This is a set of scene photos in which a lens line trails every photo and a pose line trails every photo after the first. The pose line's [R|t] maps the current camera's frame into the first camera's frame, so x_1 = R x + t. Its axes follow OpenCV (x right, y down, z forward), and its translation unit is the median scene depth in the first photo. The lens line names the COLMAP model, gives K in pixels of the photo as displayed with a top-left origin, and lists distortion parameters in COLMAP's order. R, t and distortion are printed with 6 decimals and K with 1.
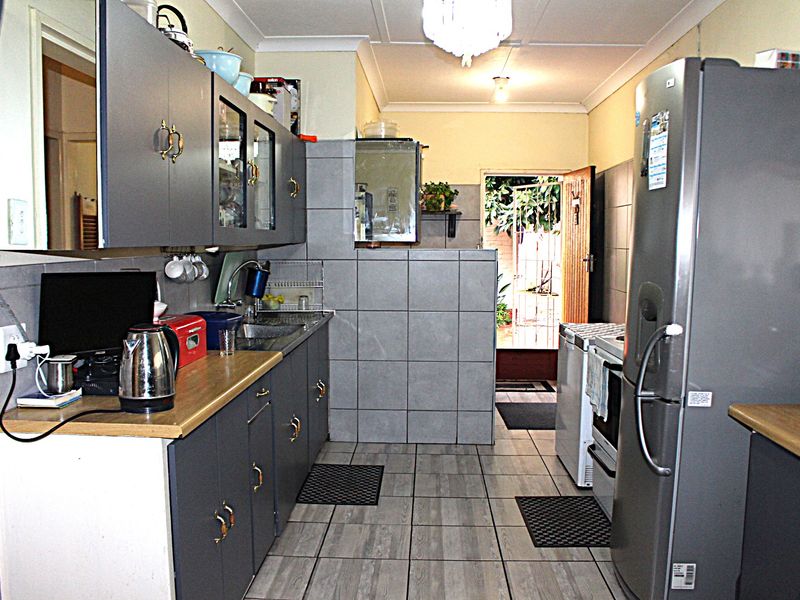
lens RADIAL K [[733.9, 0, 400.0], [0, 733.9, 300.0], [0, 0, 1]] dist [-0.151083, 0.113172]
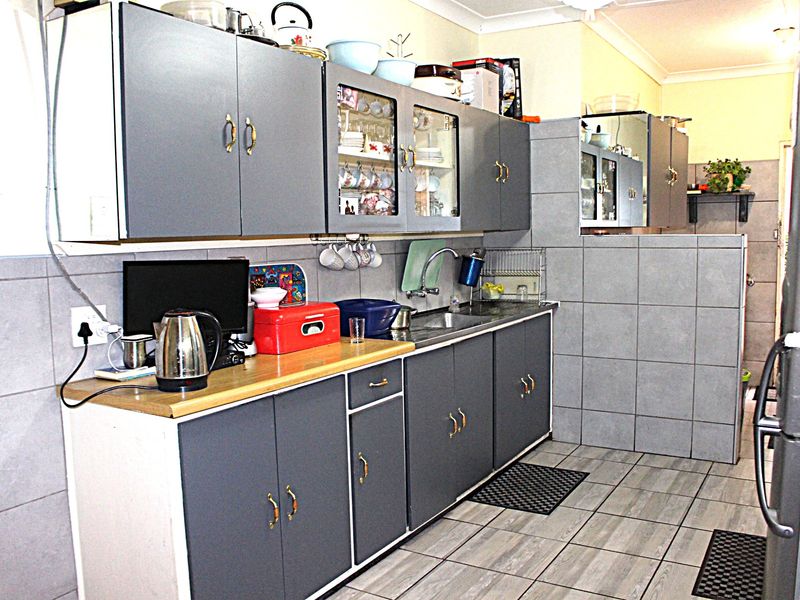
lens RADIAL K [[733.9, 0, 400.0], [0, 733.9, 300.0], [0, 0, 1]] dist [-0.151083, 0.113172]
pose [[0.878000, 0.026506, -0.477927, 0.198752], [-0.018883, 0.999606, 0.020750, -0.003629], [0.478288, -0.009194, 0.878155, 0.096322]]
